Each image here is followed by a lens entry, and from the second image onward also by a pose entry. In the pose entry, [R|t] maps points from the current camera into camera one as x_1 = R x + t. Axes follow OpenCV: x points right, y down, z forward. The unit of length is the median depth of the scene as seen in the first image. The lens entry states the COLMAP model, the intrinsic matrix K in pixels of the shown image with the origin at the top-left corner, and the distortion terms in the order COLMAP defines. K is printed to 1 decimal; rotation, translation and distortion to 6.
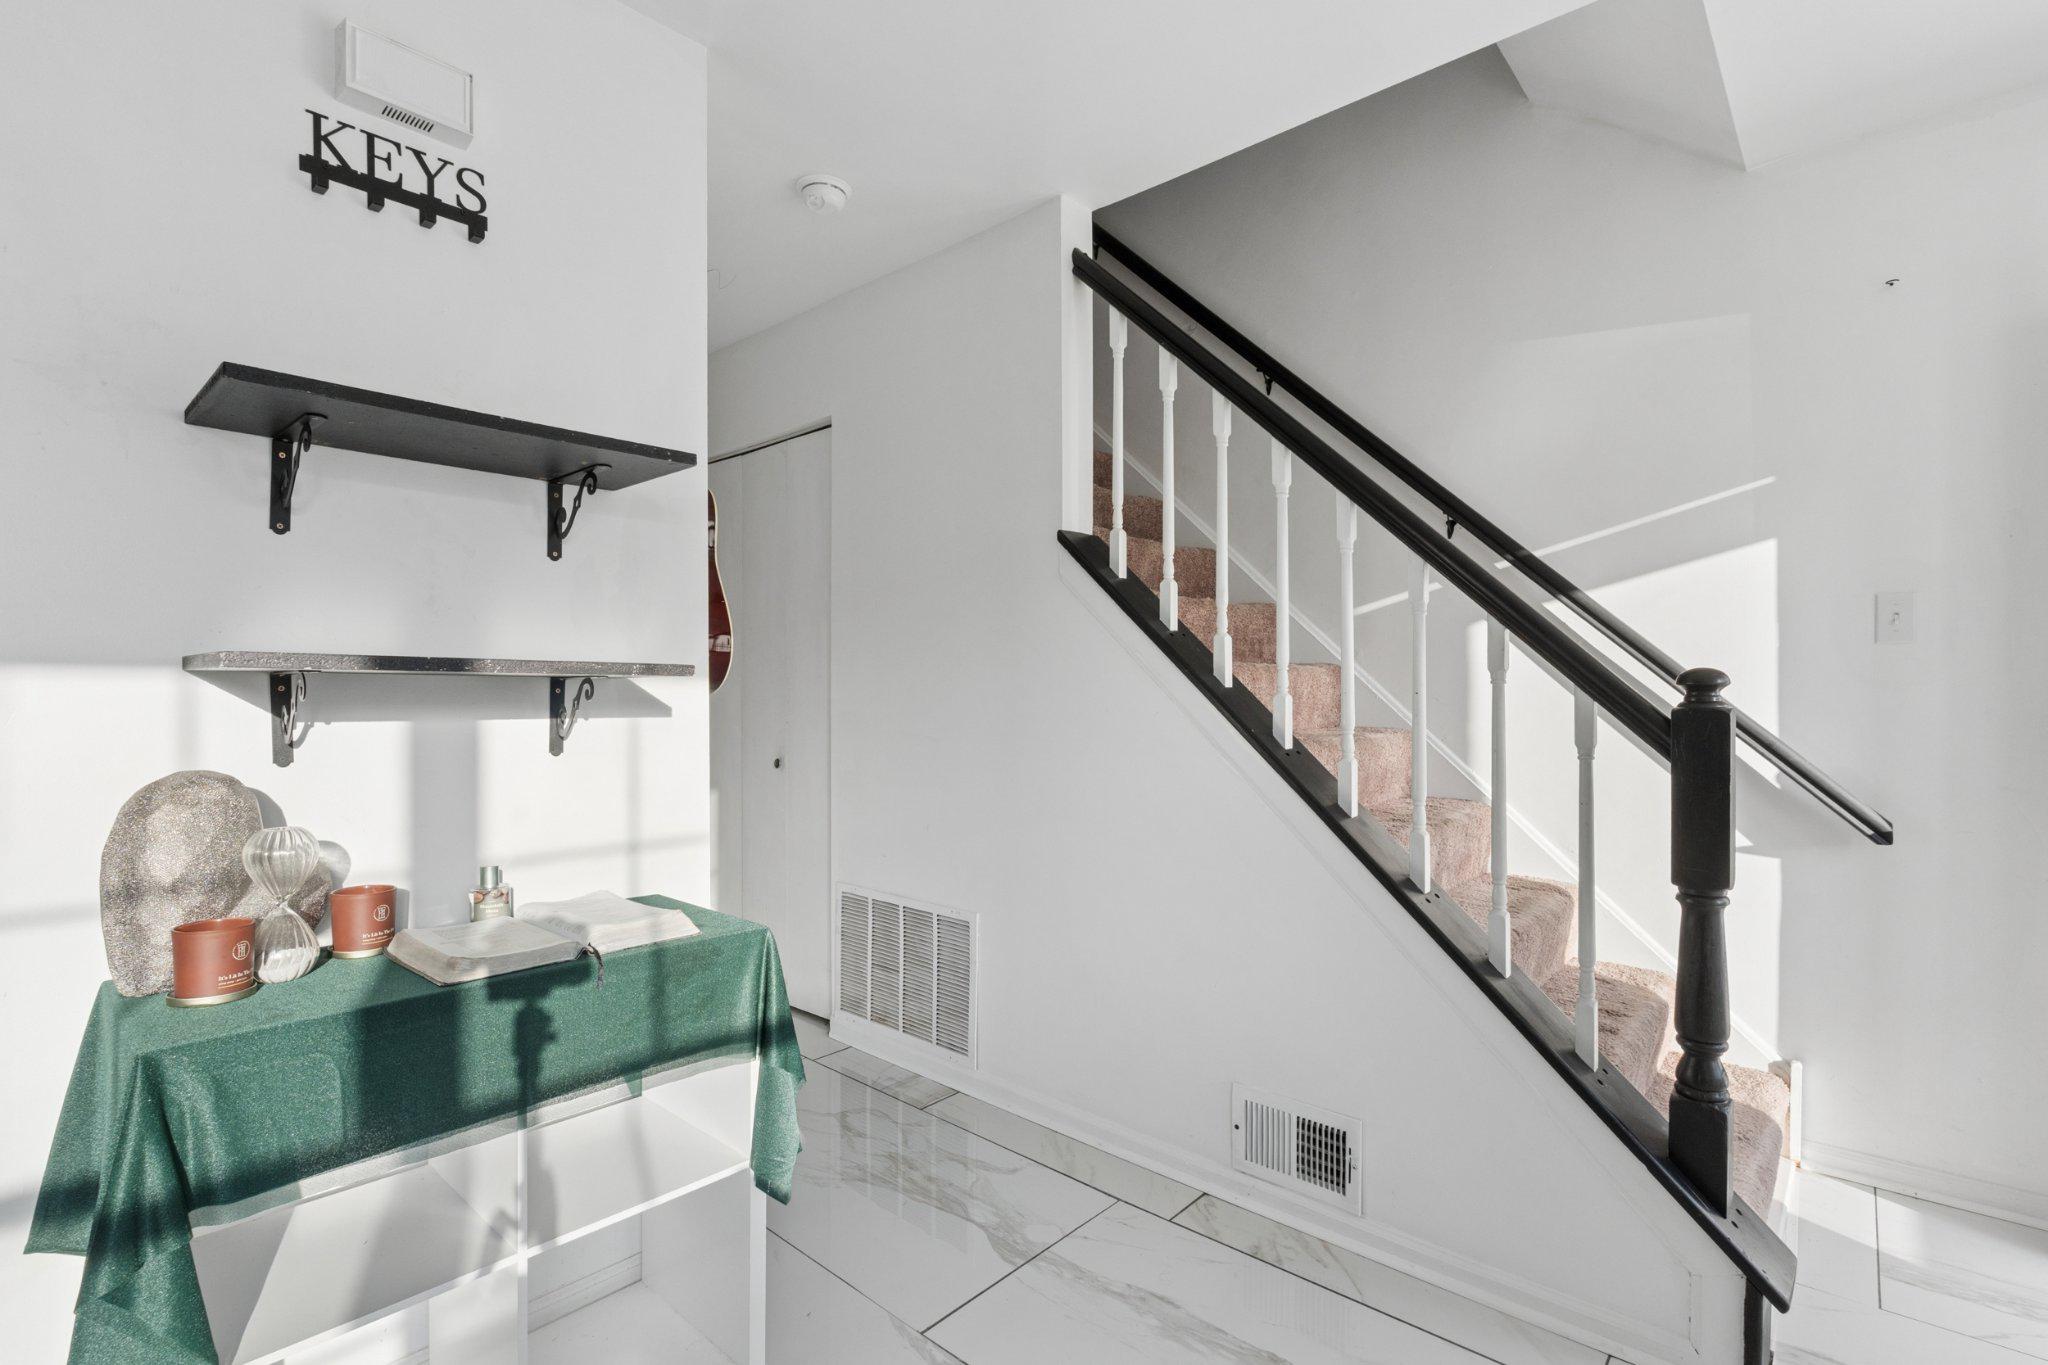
lens RADIAL K [[952.7, 0, 1018.3], [0, 952.7, 701.3], [0, 0, 1]] dist [-0.002651, -0.000331]
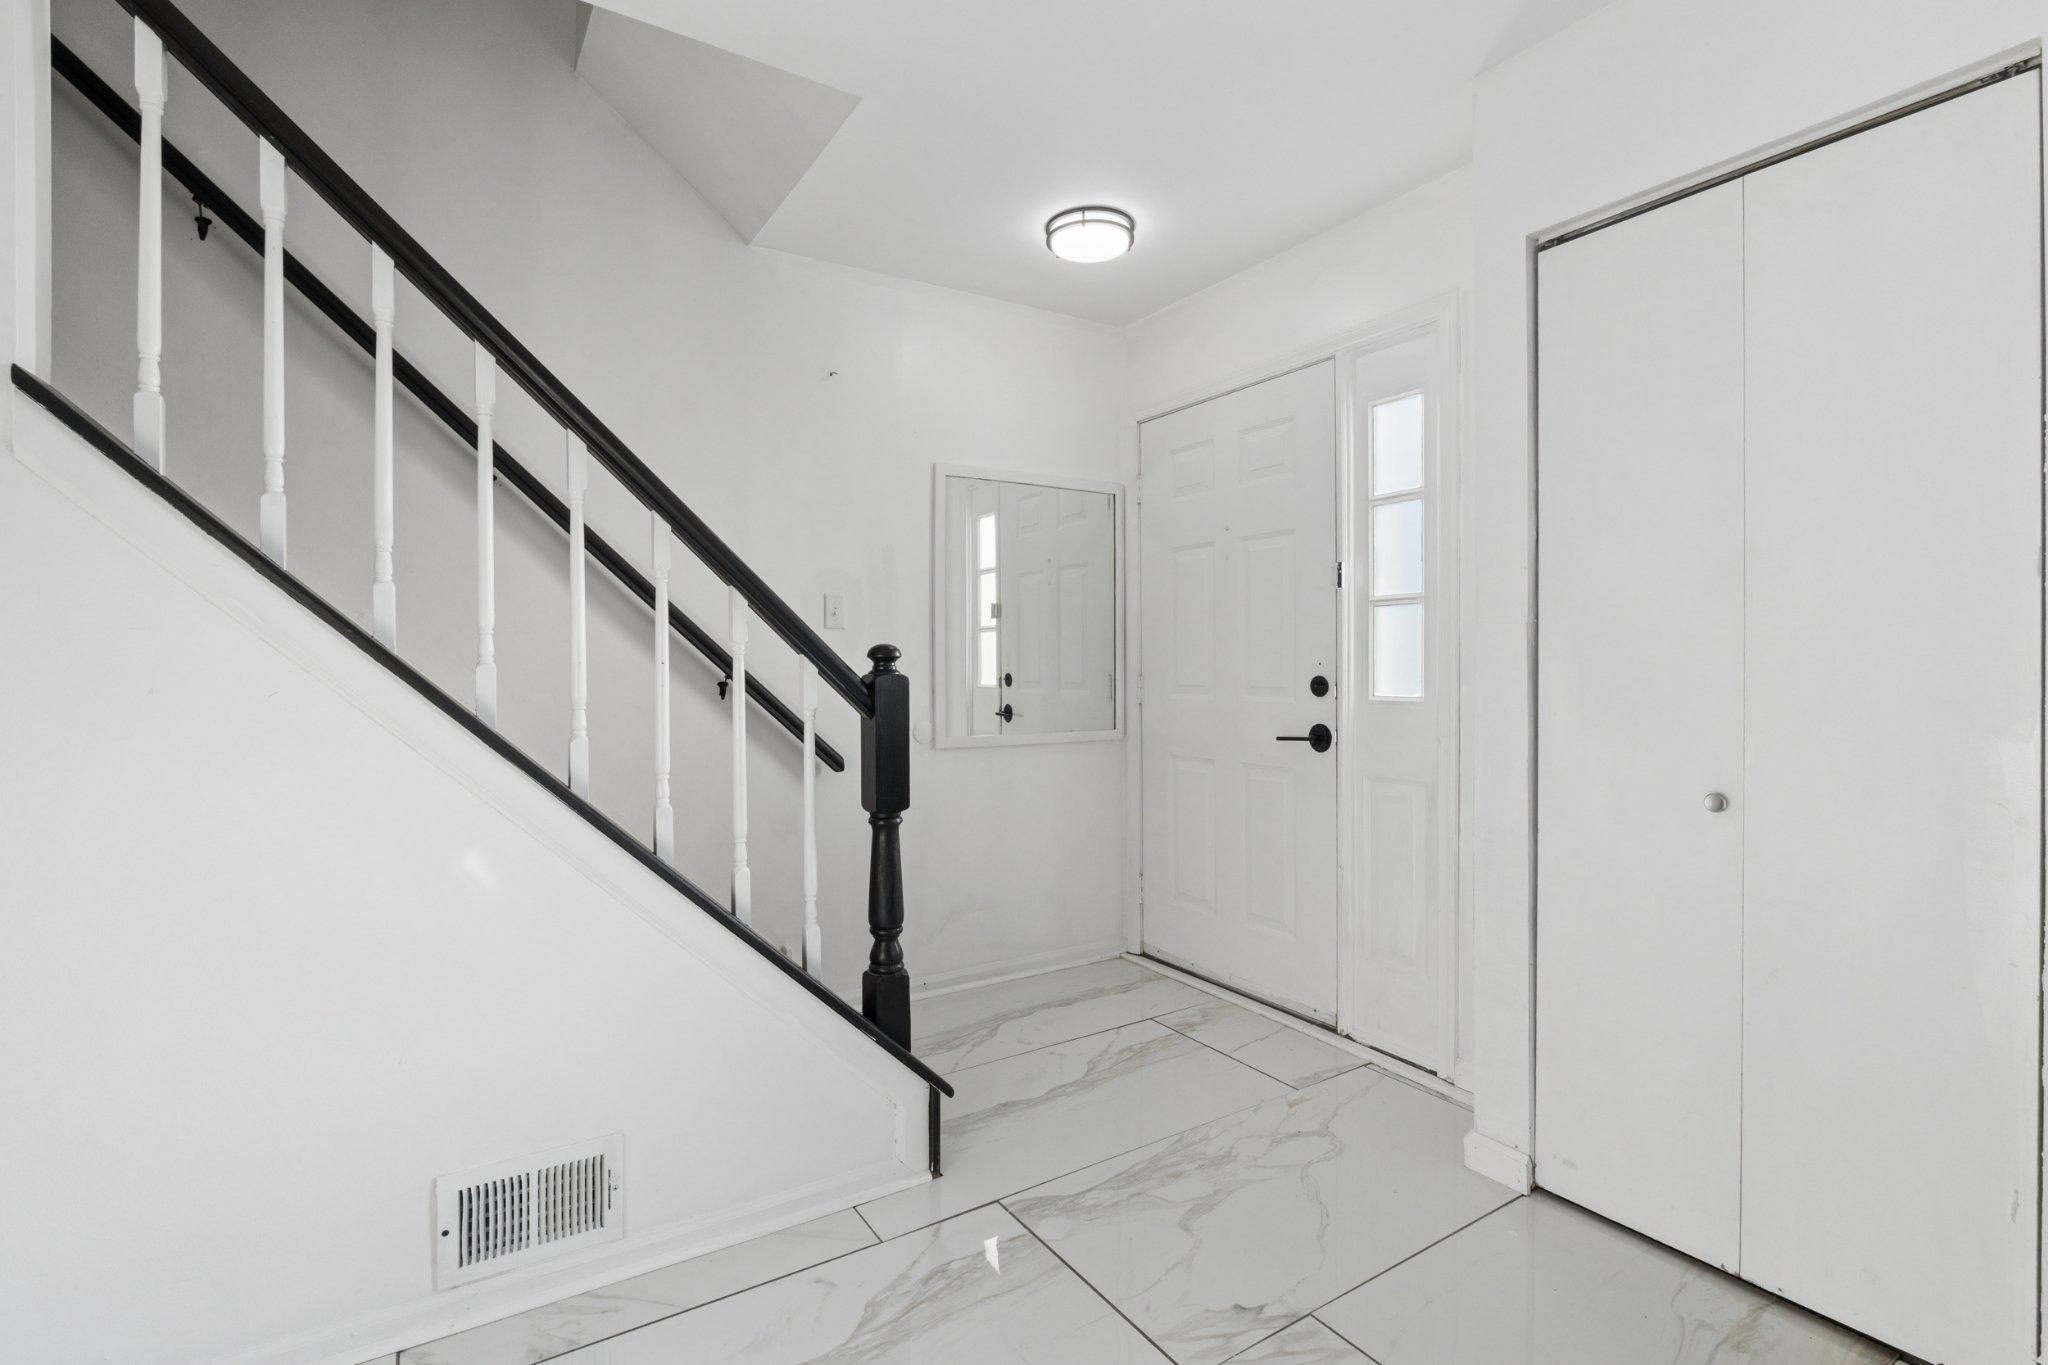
lens RADIAL K [[958.6, 0, 1024.0], [0, 958.6, 682.5], [0, 0, 1]] dist [-0.000387, -0.000303]
pose [[0.266992, -0.014747, 0.963586, -0.423420], [0.009880, 0.999872, 0.012565, 0.001844], [-0.963648, 0.006165, 0.267104, 0.389150]]
